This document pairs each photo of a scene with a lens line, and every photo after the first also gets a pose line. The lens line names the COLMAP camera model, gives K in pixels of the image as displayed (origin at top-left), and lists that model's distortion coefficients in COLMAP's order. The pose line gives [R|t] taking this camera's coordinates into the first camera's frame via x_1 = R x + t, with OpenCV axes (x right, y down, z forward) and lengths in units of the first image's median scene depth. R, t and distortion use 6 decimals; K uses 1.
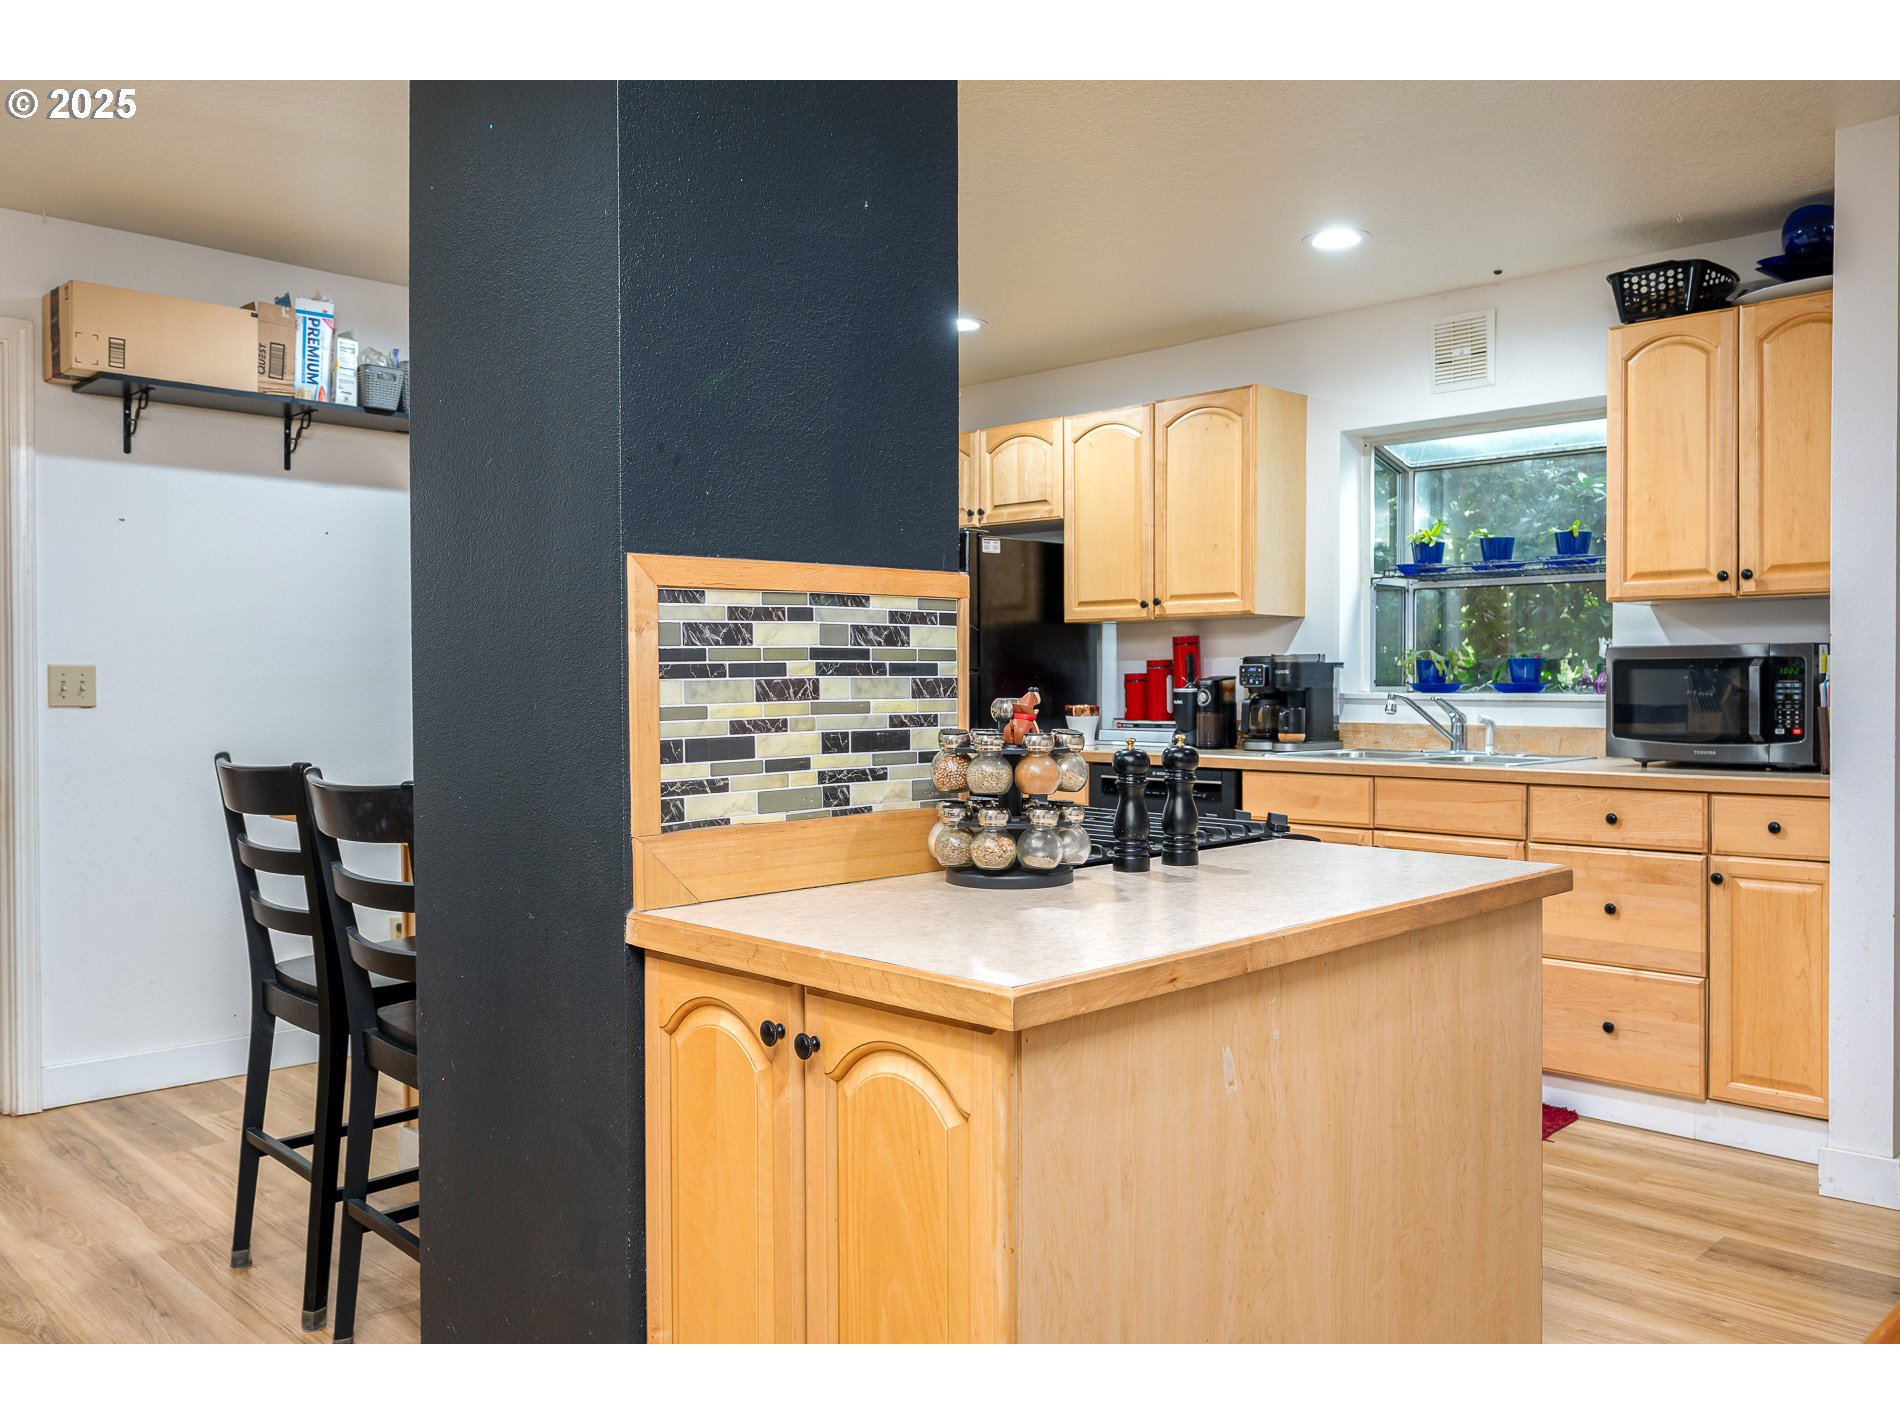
lens RADIAL K [[1541.4, 0, 953.0], [0, 1541.4, 704.0], [0, 0, 1]] dist [-0.000600, -0.000814]
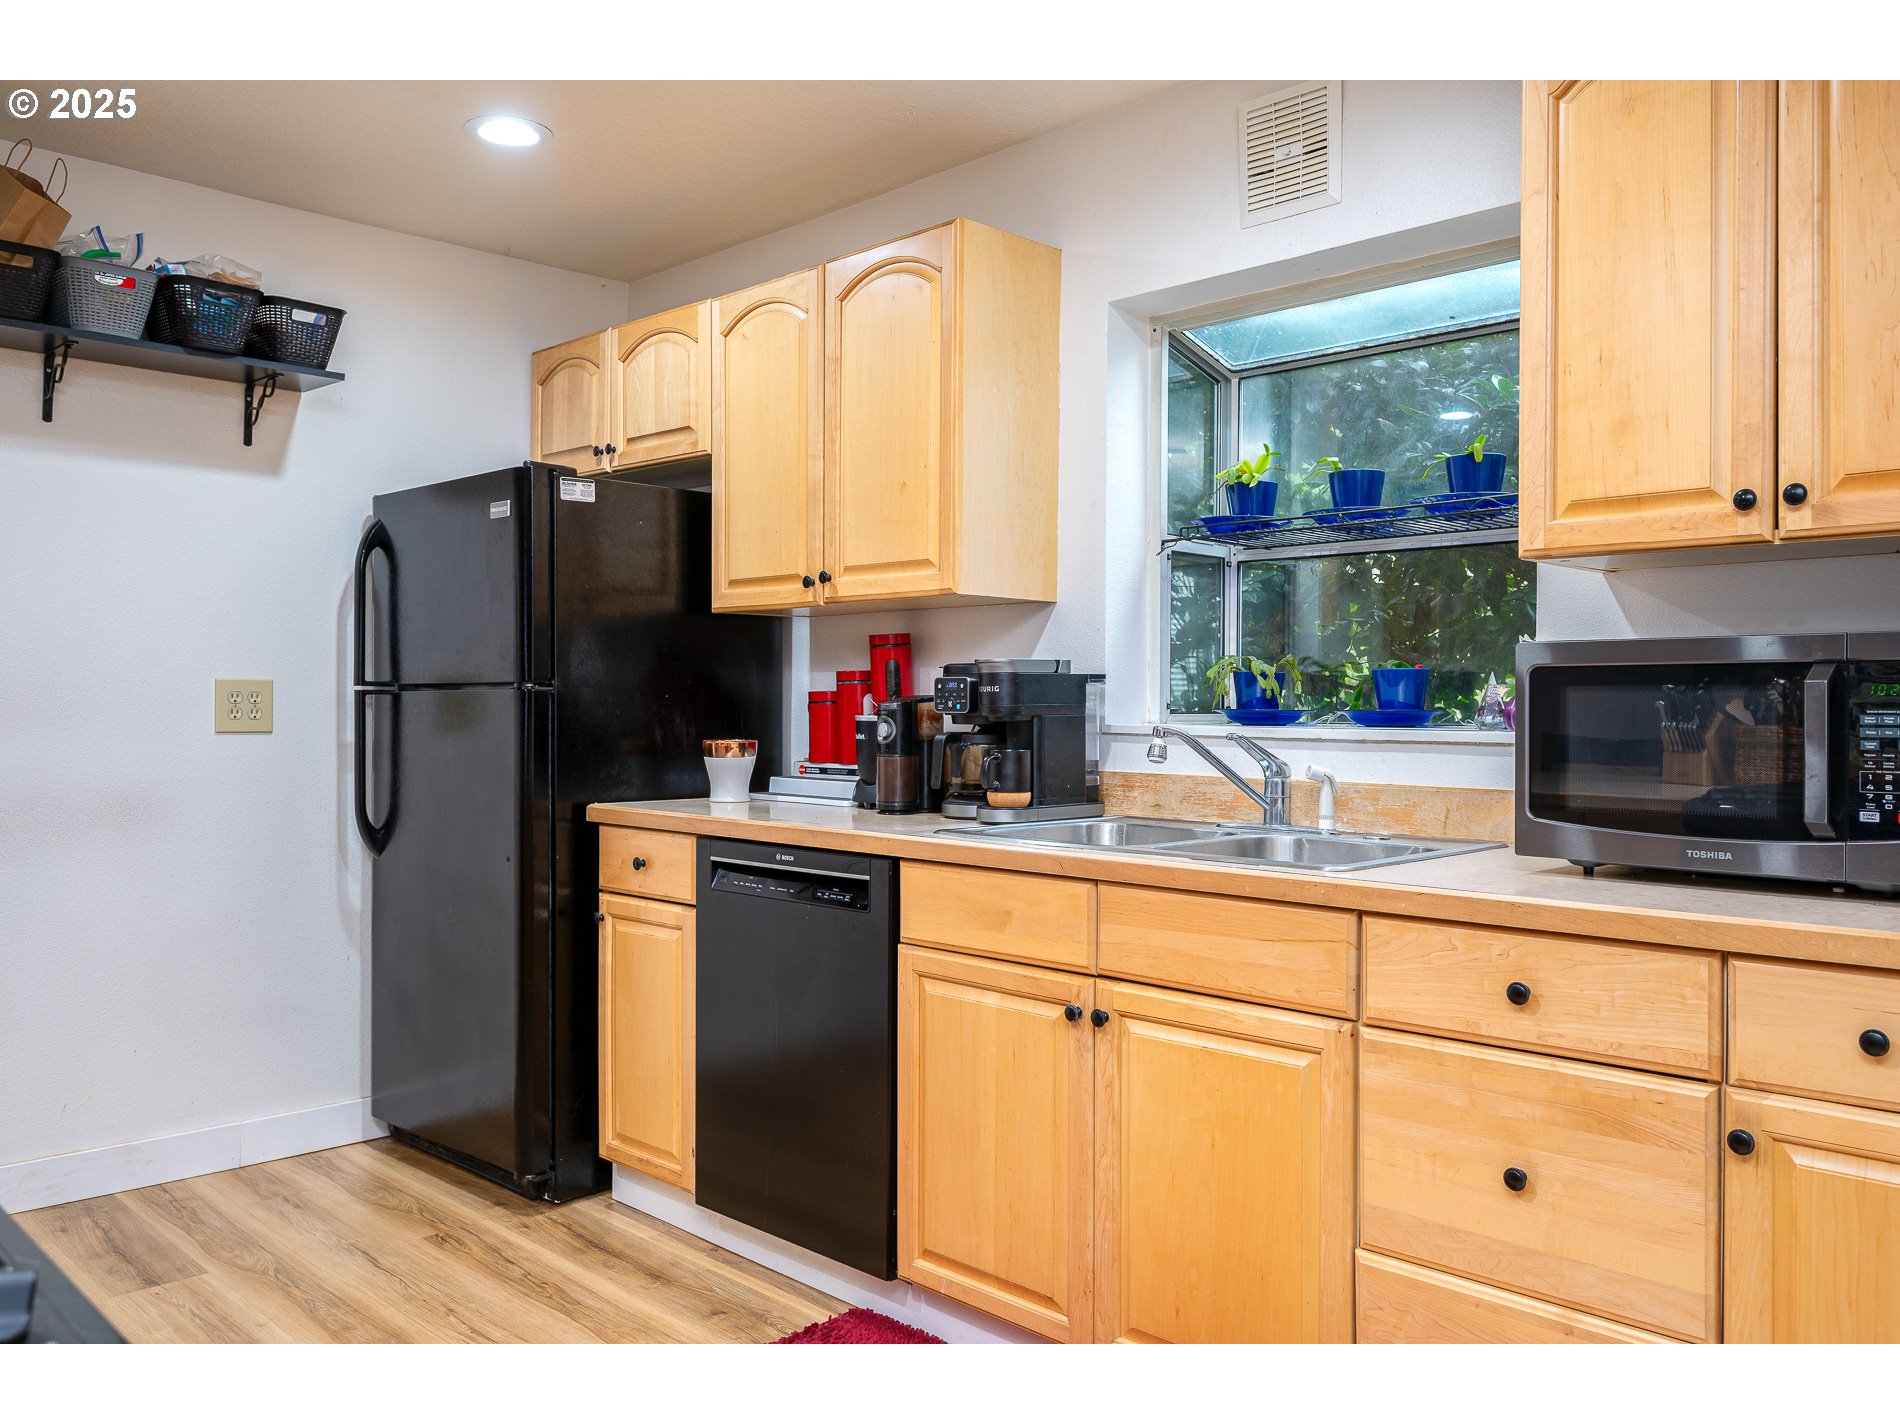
lens RADIAL K [[1502.2, 0, 945.8], [0, 1502.2, 711.9], [0, 0, 1]] dist [-0.001999, 0.003838]
pose [[0.999967, 0.005767, 0.005690, 0.188805], [-0.005721, 0.999951, -0.008050, -0.007076], [-0.005737, 0.008017, 0.999951, 0.408489]]
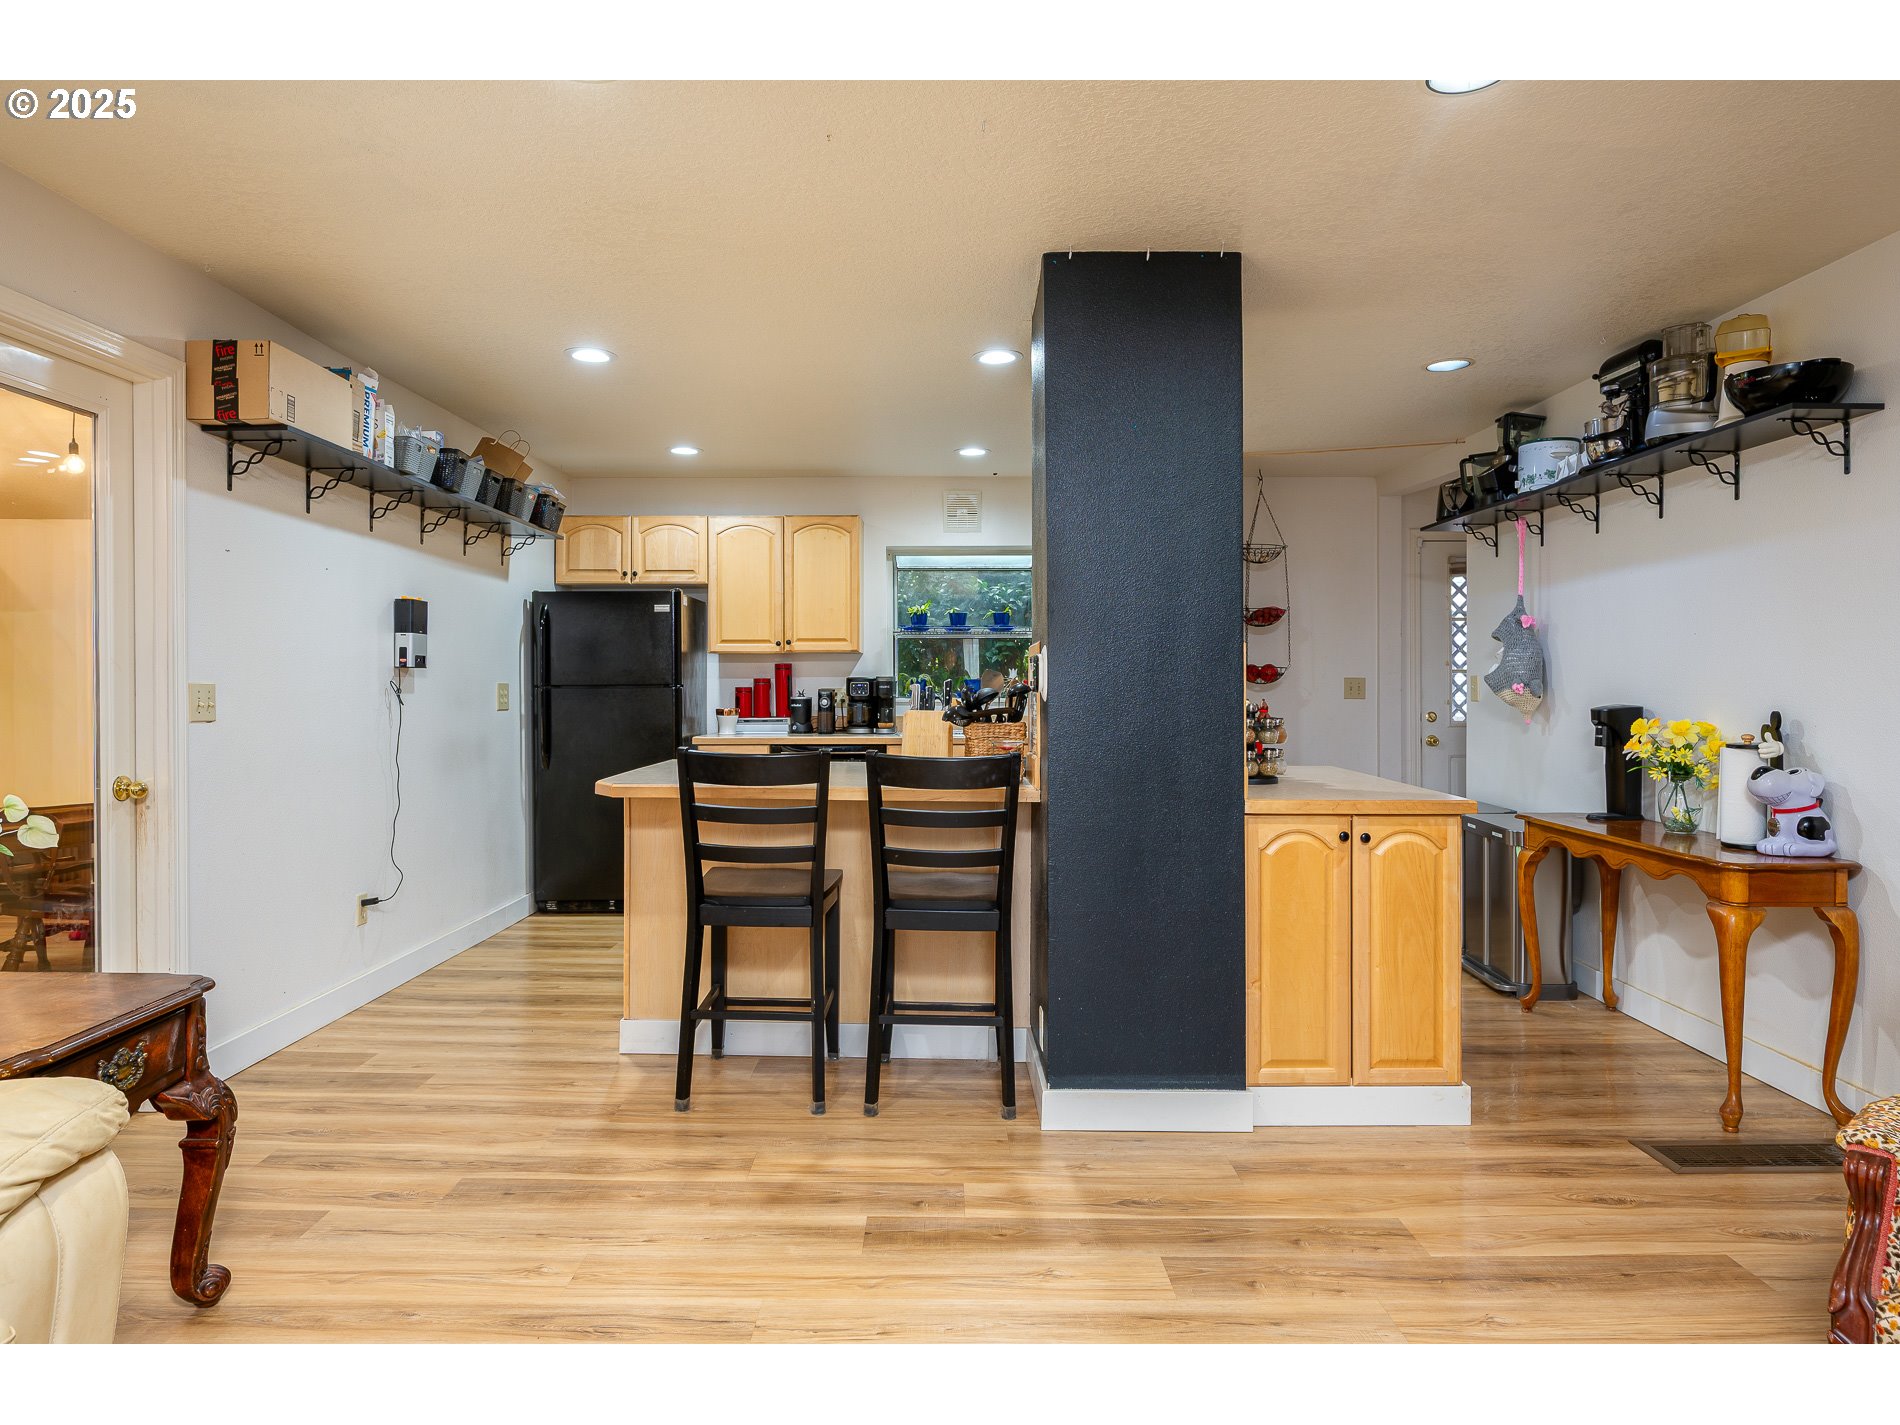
lens RADIAL K [[1176.3, 0, 947.5], [0, 1176.3, 686.3], [0, 0, 1]] dist [-0.002326, -0.000236]
pose [[0.696182, -0.000735, 0.717865, -0.659461], [0.011756, 0.999877, -0.010378, -0.006745], [-0.717770, 0.015664, 0.696105, 0.041881]]
